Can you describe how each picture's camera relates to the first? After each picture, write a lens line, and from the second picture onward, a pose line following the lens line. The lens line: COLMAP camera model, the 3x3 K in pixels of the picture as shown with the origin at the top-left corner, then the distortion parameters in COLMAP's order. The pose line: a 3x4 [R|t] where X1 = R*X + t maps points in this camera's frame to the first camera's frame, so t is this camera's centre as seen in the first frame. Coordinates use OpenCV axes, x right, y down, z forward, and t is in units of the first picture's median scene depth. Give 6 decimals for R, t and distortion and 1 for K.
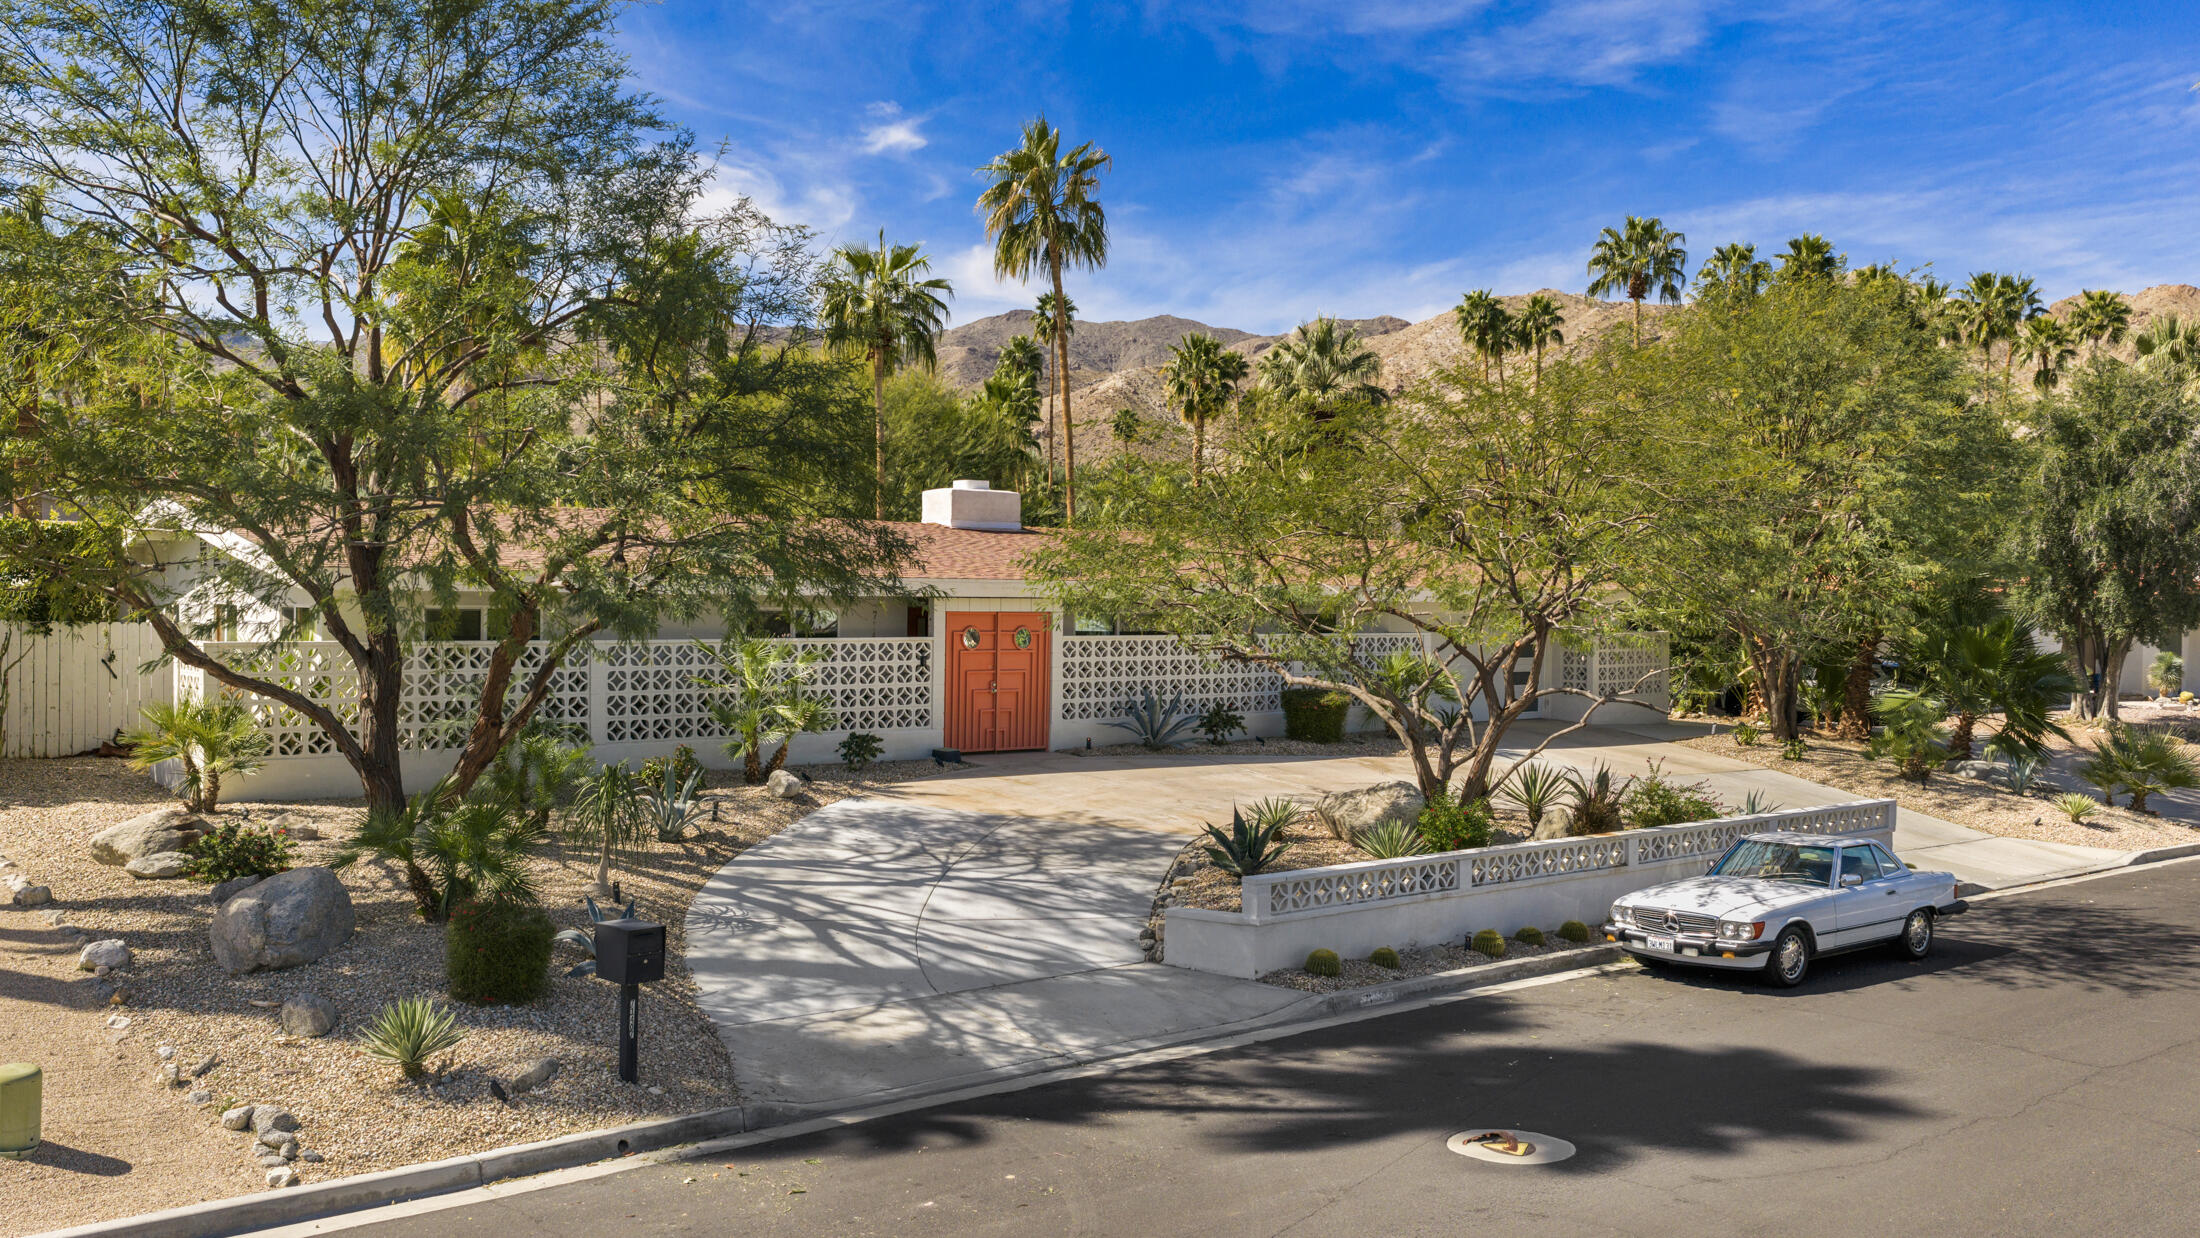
lens RADIAL K [[1953.8, 0, 1111.5], [0, 1953.8, 623.7], [0, 0, 1]] dist [0.014565, -0.016966]
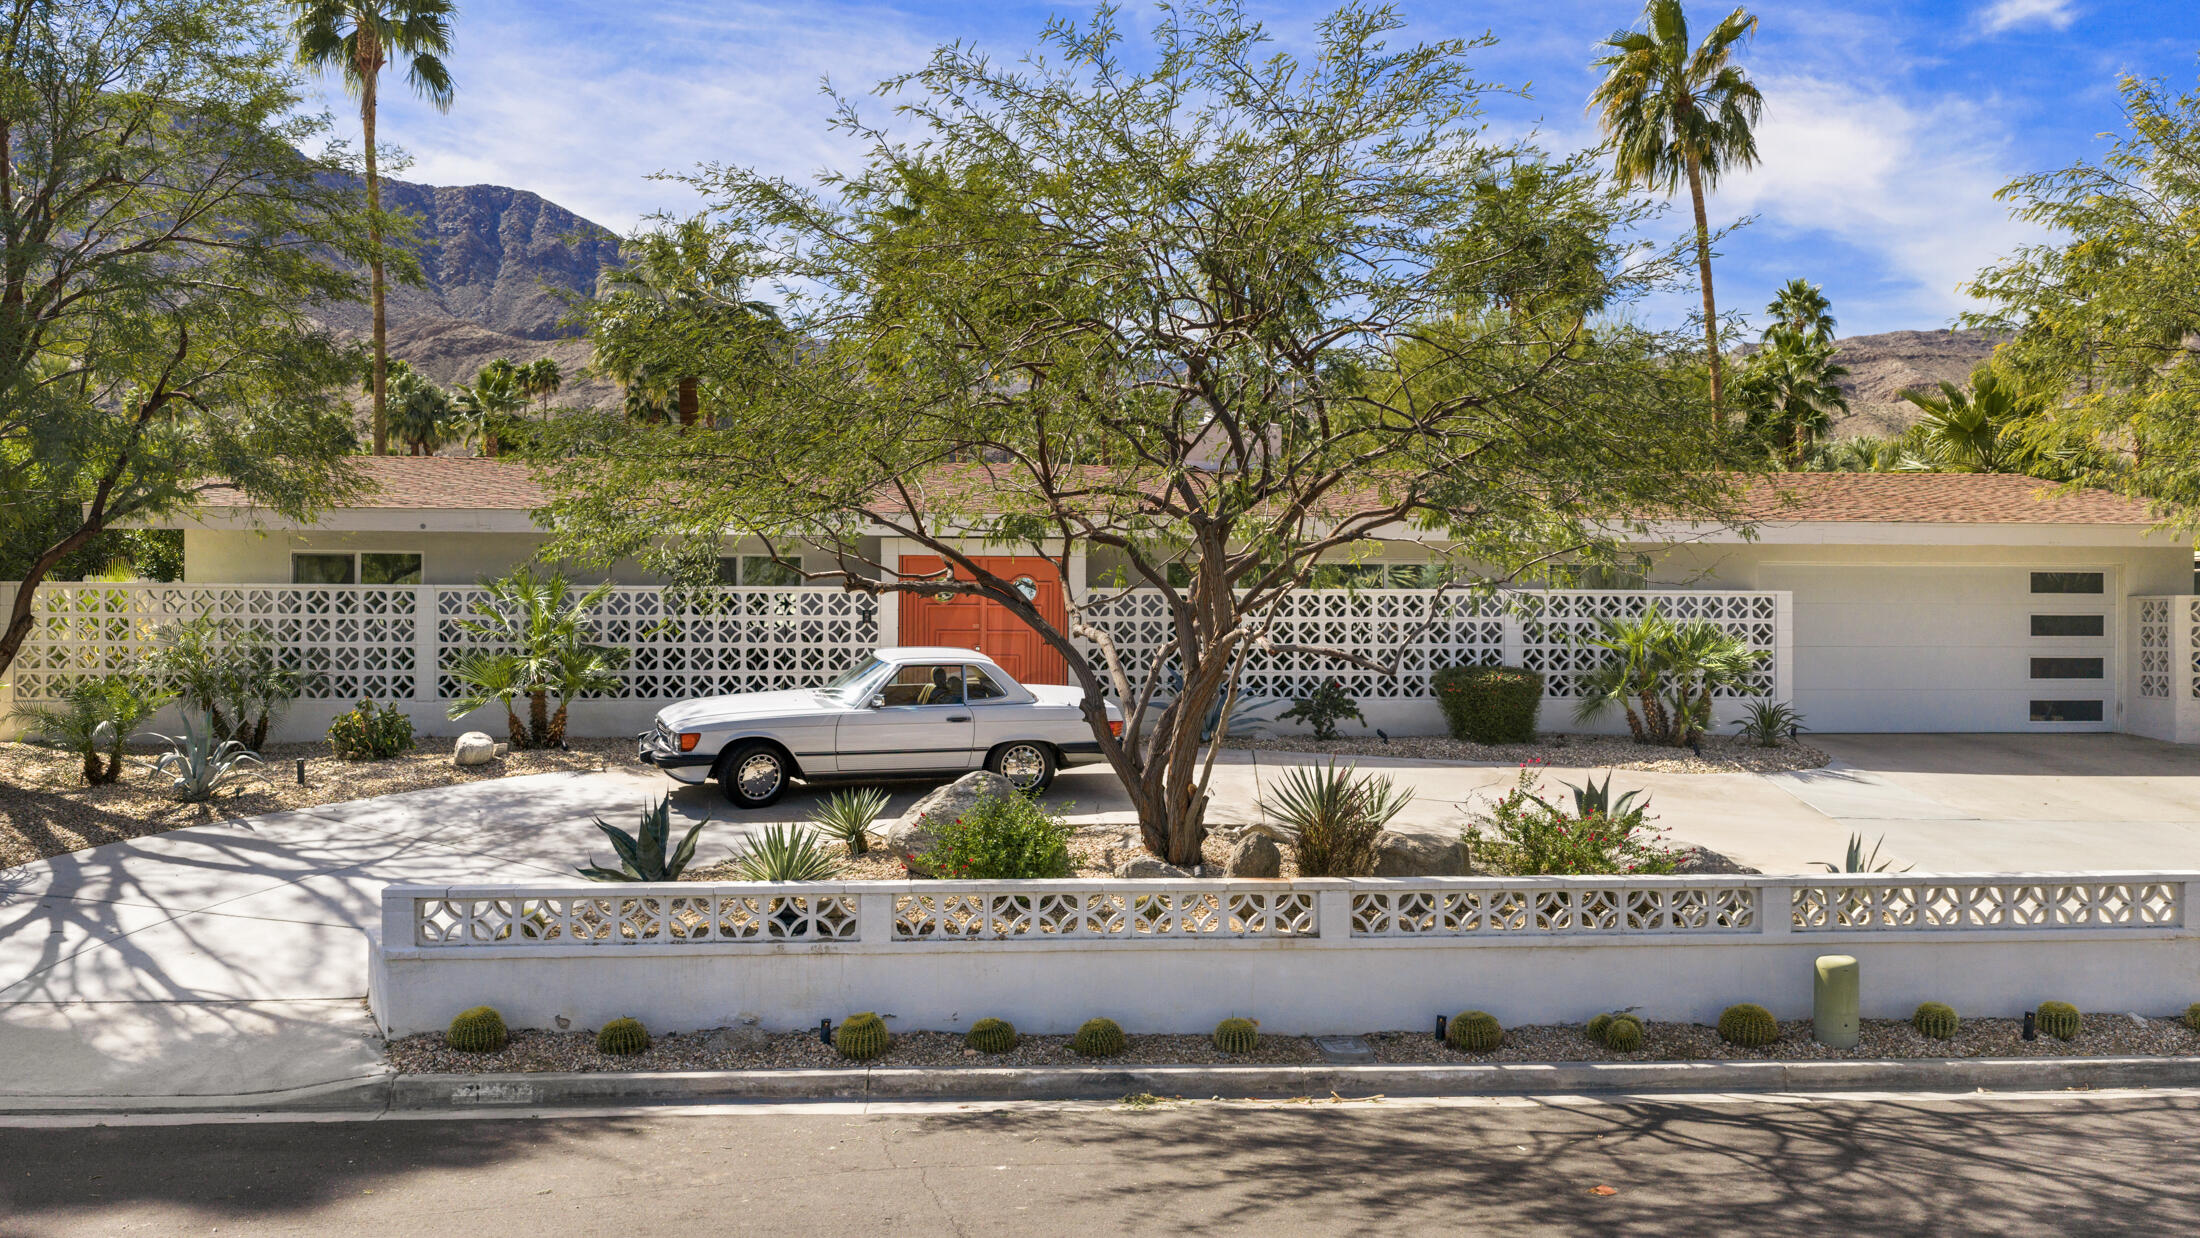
lens RADIAL K [[1903.8, 0, 1100.0], [0, 1903.8, 619.0], [0, 0, 1]] dist [0.006052, -0.005680]
pose [[0.806776, -0.008334, -0.590798, 0.470177], [-0.005471, 0.999752, -0.021574, 0.039007], [0.590832, 0.020638, 0.806531, 0.457407]]
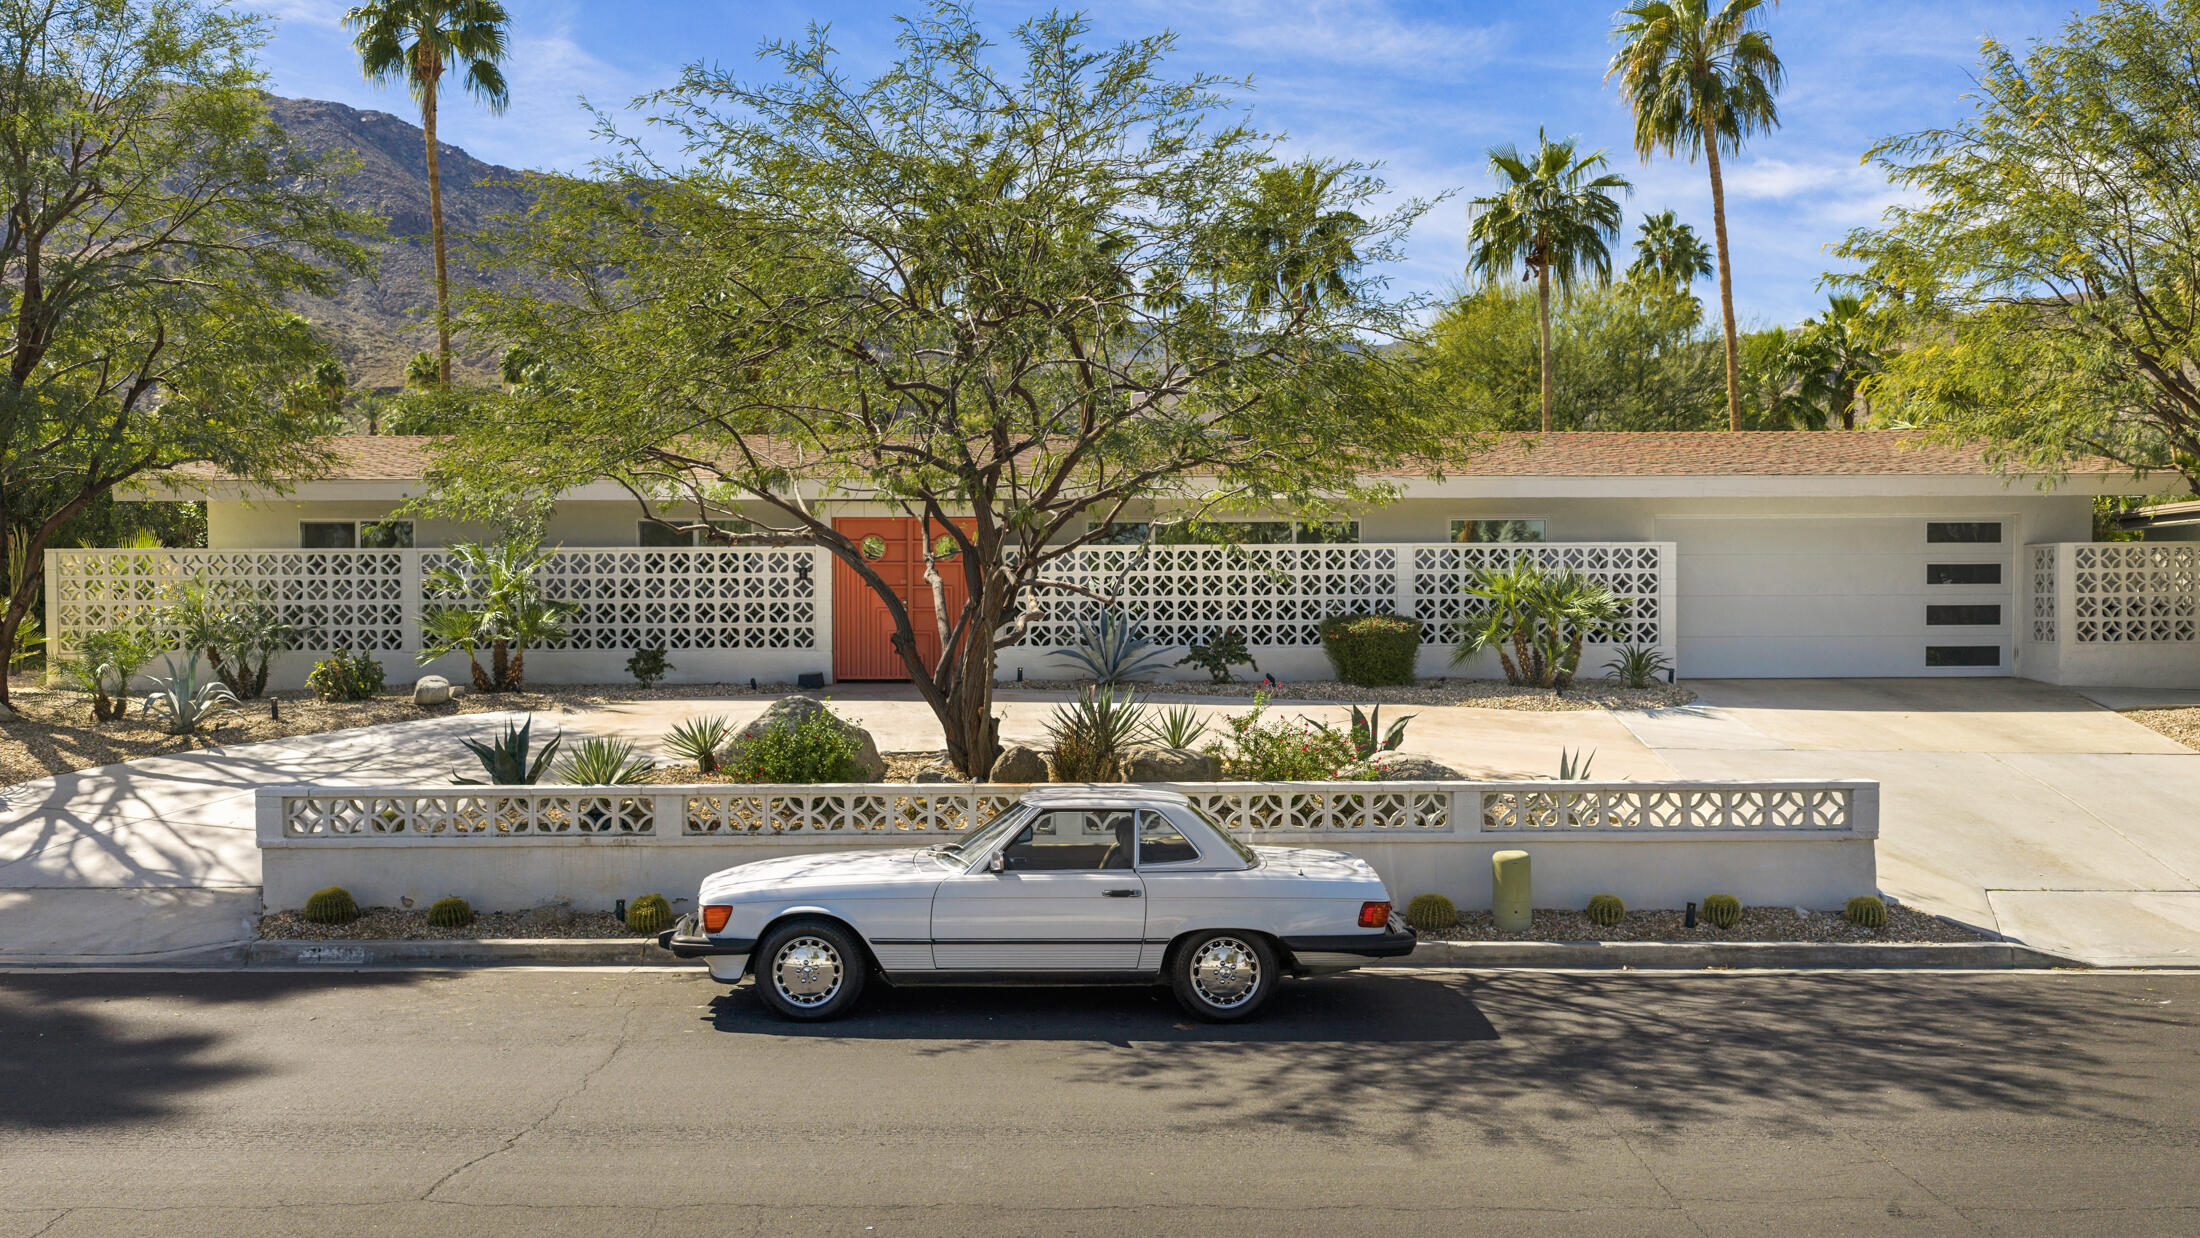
lens RADIAL K [[1886.8, 0, 1099.5], [0, 1886.8, 670.2], [0, 0, 1]] dist [0.007431, -0.006613]
pose [[0.755717, 0.009603, -0.654827, 0.597640], [0.001168, 0.999871, 0.016012, 0.052524], [0.654897, -0.012865, 0.755609, 0.476166]]
